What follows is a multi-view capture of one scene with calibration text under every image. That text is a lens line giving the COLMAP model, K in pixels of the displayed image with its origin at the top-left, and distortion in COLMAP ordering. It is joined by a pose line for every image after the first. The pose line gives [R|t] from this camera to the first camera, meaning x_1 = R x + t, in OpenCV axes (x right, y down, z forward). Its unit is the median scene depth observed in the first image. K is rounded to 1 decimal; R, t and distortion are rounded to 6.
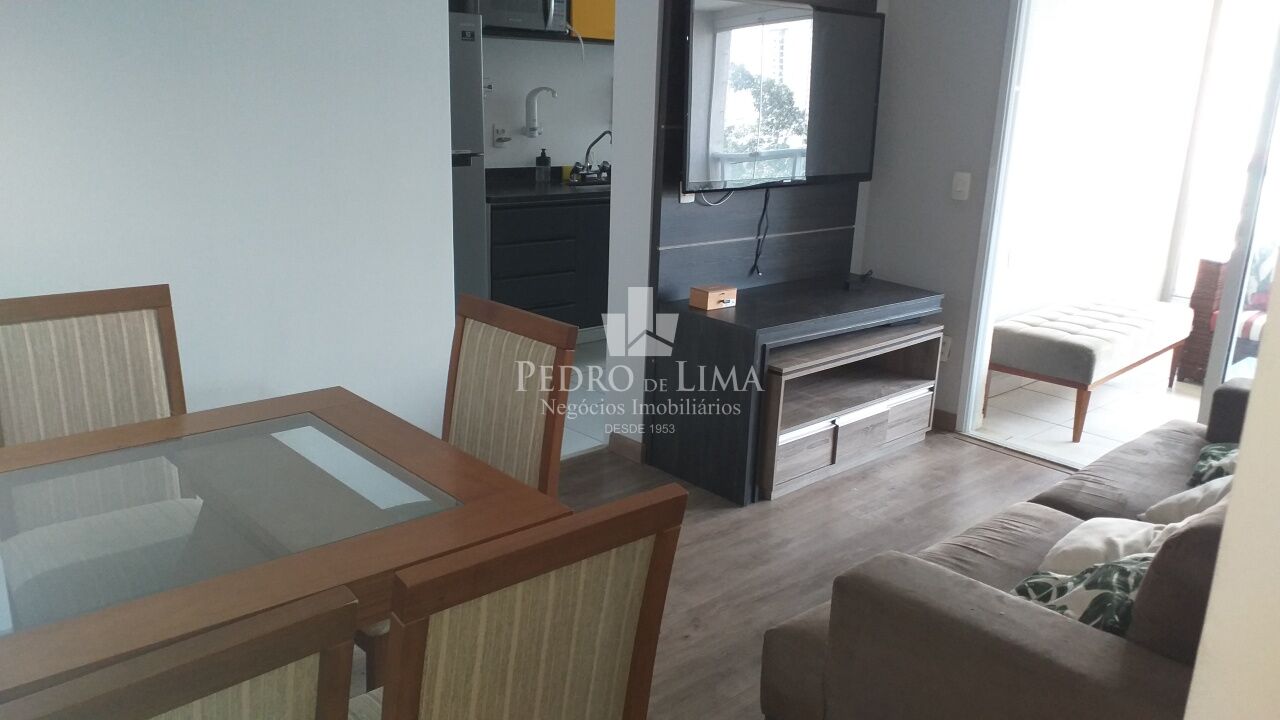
lens RADIAL K [[1015.3, 0, 660.8], [0, 1015.3, 363.5], [0, 0, 1]] dist [0.150136, -0.305021]
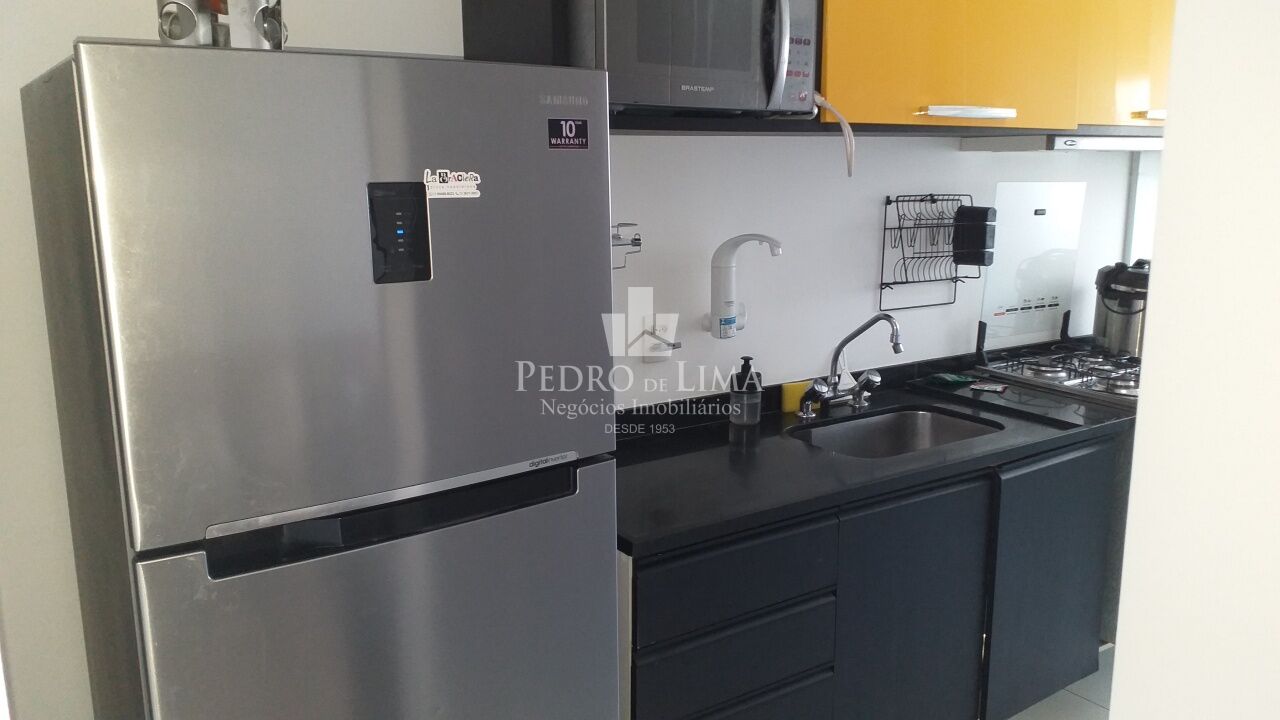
lens RADIAL K [[982.3, 0, 640.0], [0, 982.3, 360.0], [0, 0, 1]] dist [-0.050468, 0.045309]
pose [[0.986007, -0.012294, -0.166249, -0.113320], [-0.000689, 0.996968, -0.077806, -0.222887], [0.166701, 0.076832, 0.983009, 0.706934]]
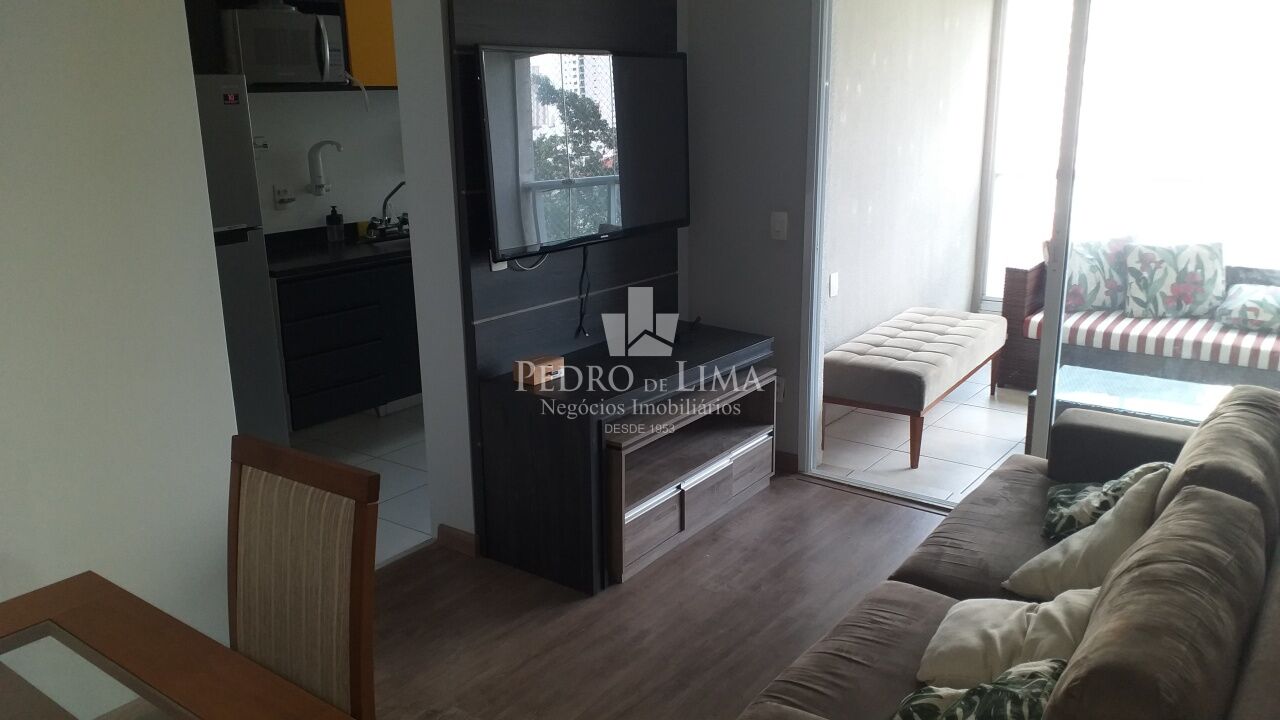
lens RADIAL K [[1015.3, 0, 660.8], [0, 1015.3, 363.5], [0, 0, 1]] dist [0.150136, -0.305021]
pose [[0.981379, -0.098448, 0.164933, 0.008080], [0.099494, 0.995036, 0.001923, -0.055467], [-0.164303, 0.014522, 0.986303, 0.064034]]
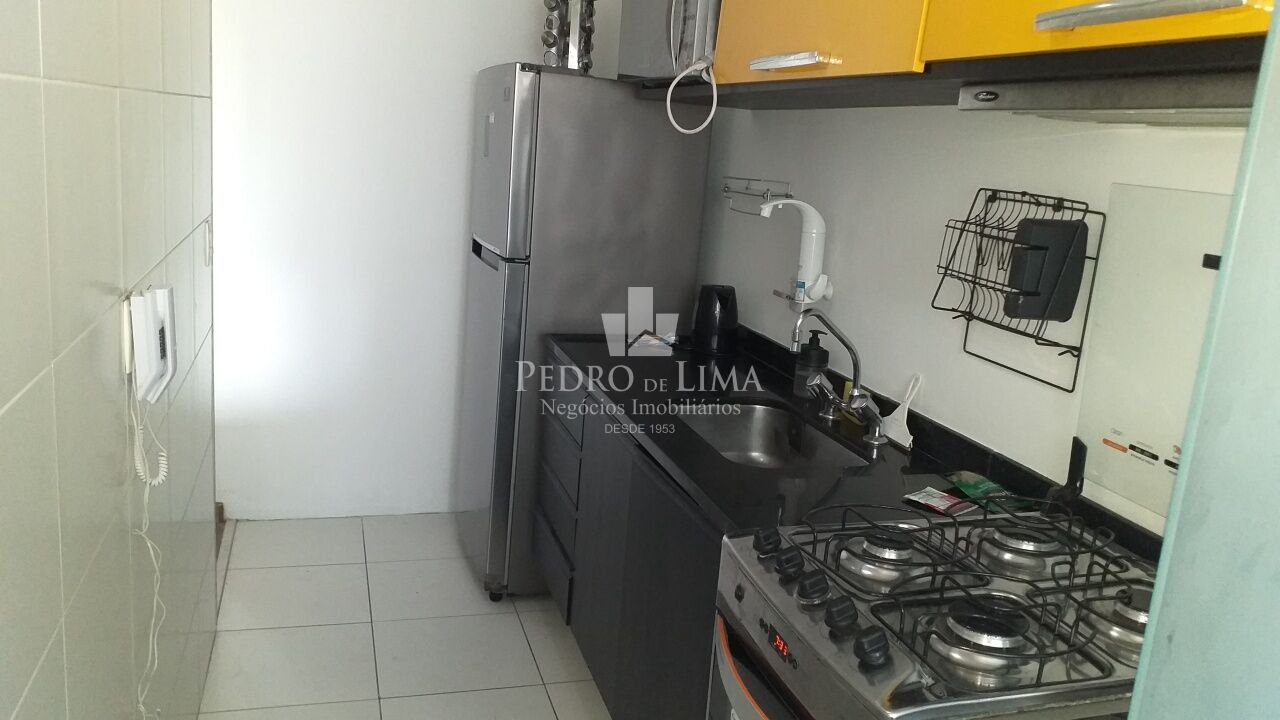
lens RADIAL K [[998.7, 0, 654.5], [0, 998.7, 347.1], [0, 0, 1]] dist [0.219112, -0.284793]
pose [[-0.421860, 0.109745, -0.899995, 0.448409], [-0.347534, 0.897255, 0.272312, -0.391866], [0.837409, 0.427656, -0.340376, 1.429482]]
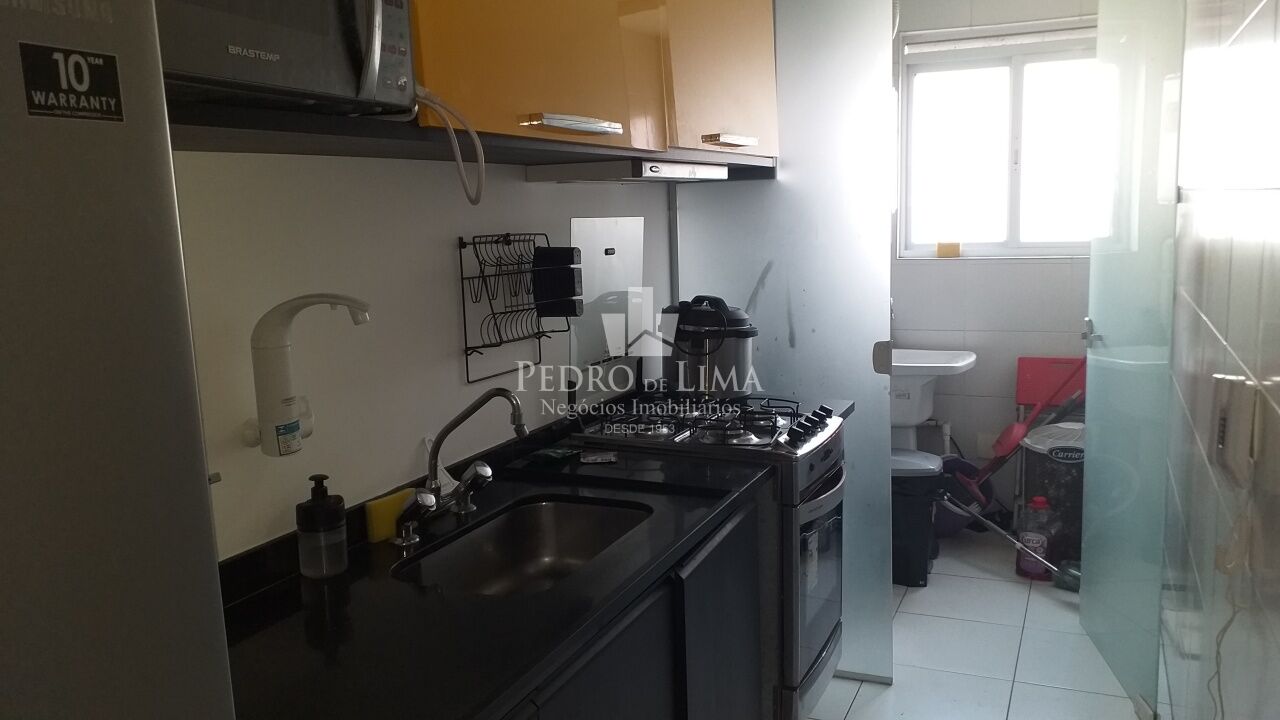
lens RADIAL K [[998.7, 0, 654.5], [0, 998.7, 347.1], [0, 0, 1]] dist [0.219112, -0.284793]
pose [[0.913898, -0.118990, 0.388112, -0.176619], [0.169852, 0.980448, -0.099362, -0.256549], [-0.368700, 0.156729, 0.916240, 0.854708]]
